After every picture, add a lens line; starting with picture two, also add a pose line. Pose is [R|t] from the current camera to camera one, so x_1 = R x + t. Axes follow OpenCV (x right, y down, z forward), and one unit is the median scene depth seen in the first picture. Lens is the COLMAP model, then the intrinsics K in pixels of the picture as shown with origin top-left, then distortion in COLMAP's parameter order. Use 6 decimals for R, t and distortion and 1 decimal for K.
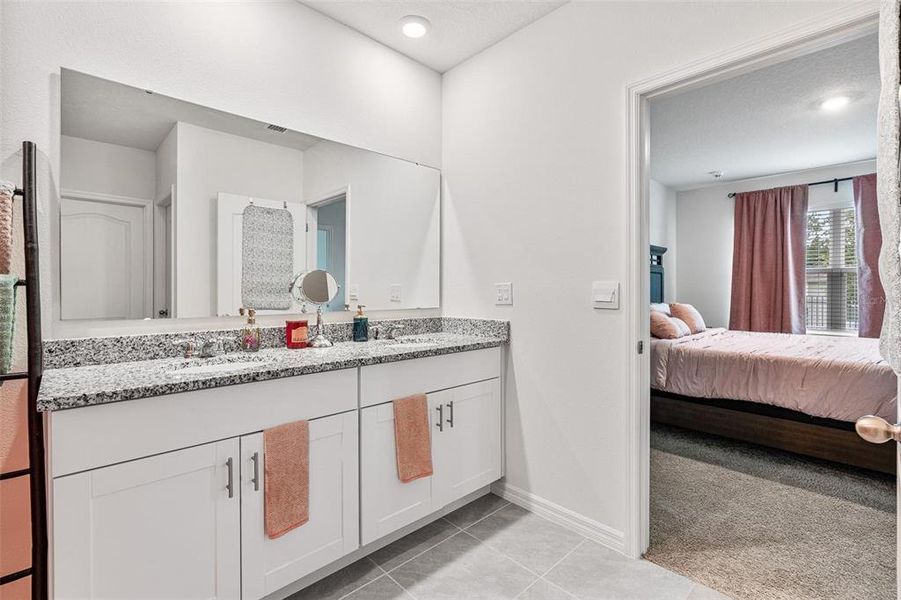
lens RADIAL K [[411.1, 0, 445.0], [0, 411.1, 290.3], [0, 0, 1]] dist [-0.004691, -0.000284]
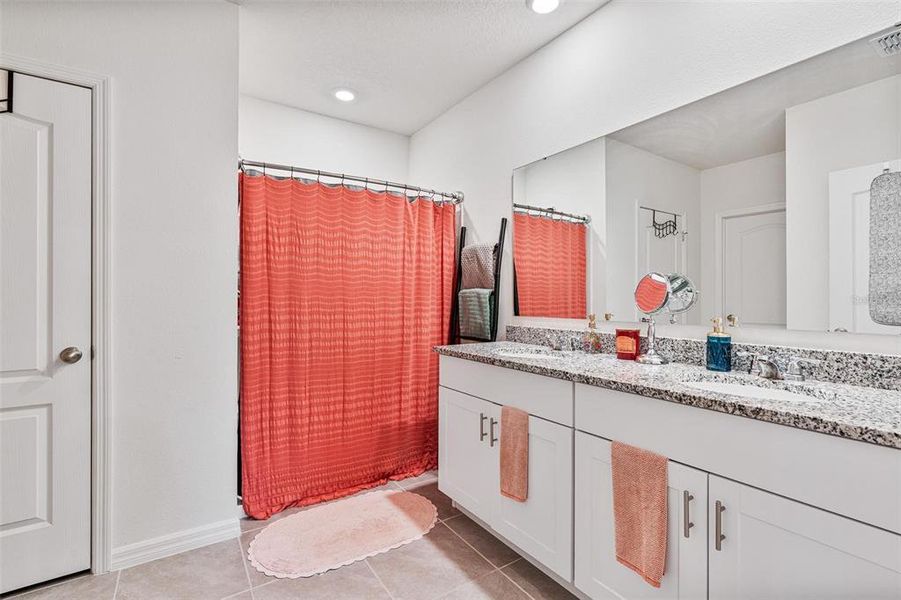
lens RADIAL K [[411.1, 0, 446.3], [0, 411.1, 302.0], [0, 0, 1]] dist [-0.004691, -0.000284]
pose [[-0.178189, 0.003886, -0.983989, 0.444396], [-0.002984, 0.999985, 0.004490, 0.006590], [0.983992, 0.003736, -0.178175, 0.551332]]
